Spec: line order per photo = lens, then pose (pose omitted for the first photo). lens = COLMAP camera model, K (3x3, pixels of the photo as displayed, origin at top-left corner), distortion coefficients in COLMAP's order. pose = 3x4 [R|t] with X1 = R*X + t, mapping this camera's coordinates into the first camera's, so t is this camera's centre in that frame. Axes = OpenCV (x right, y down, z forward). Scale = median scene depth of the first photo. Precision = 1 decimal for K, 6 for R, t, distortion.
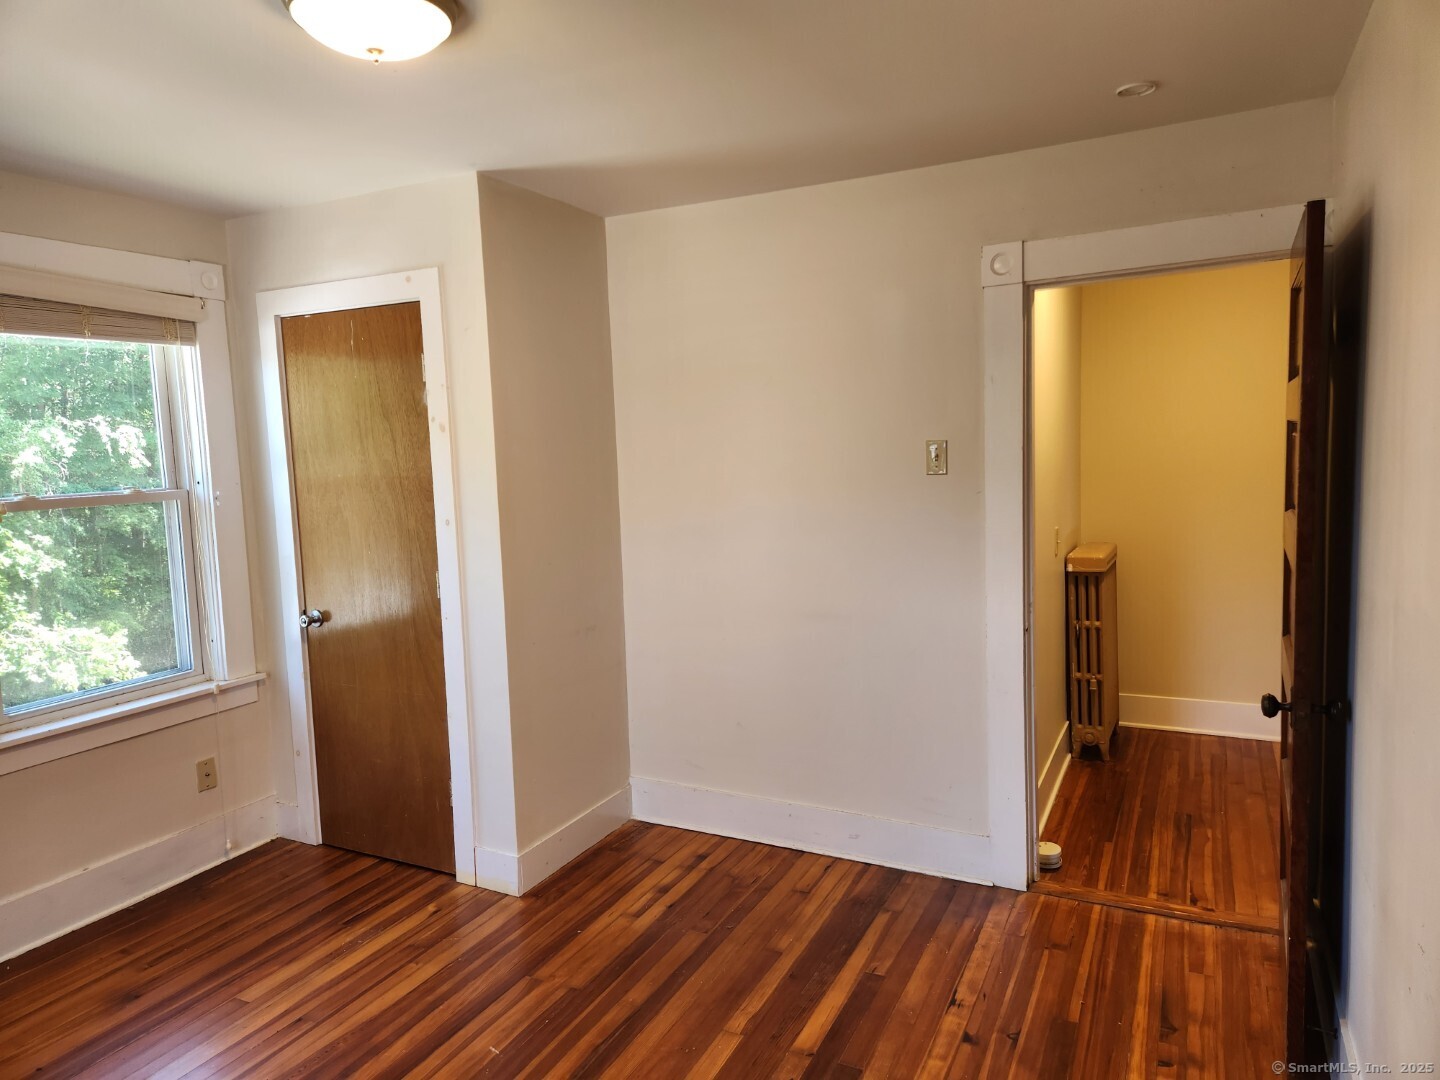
lens RADIAL K [[957.2, 0, 720.0], [0, 957.2, 540.0], [0, 0, 1]] dist [0.073018, -0.063716]
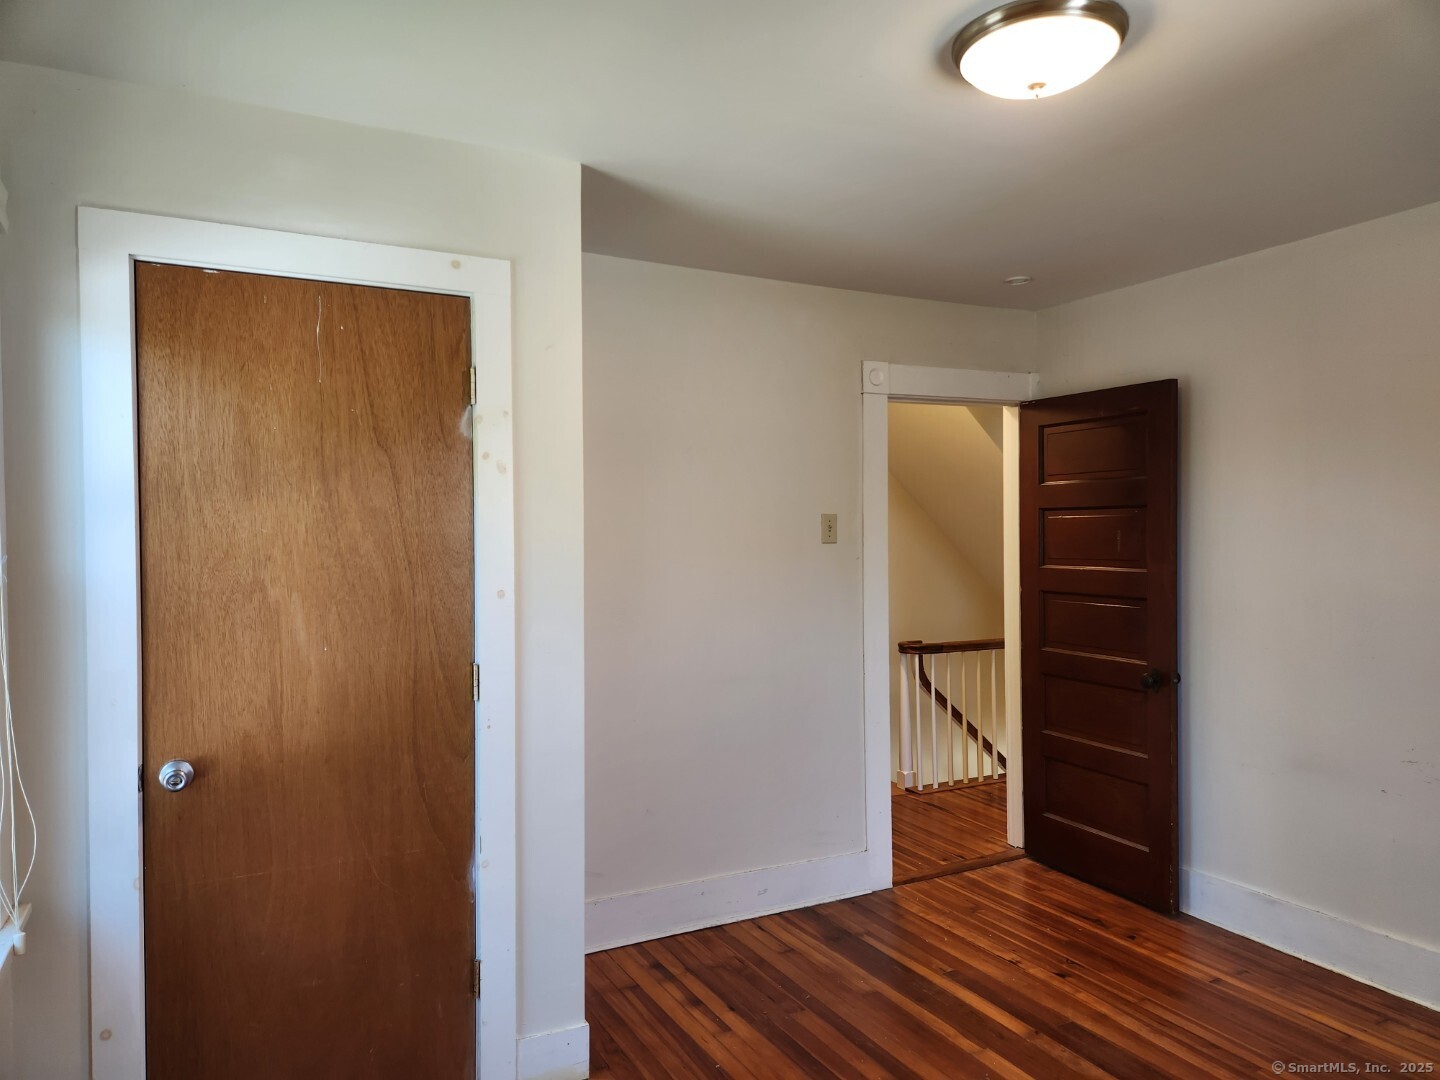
lens RADIAL K [[965.3, 0, 715.7], [0, 965.3, 550.1], [0, 0, 1]] dist [0.075992, -0.063527]
pose [[0.581207, 0.015263, 0.813613, -0.821641], [0.072097, 0.994926, -0.070167, 0.012881], [-0.810556, 0.099440, 0.577158, 0.441023]]
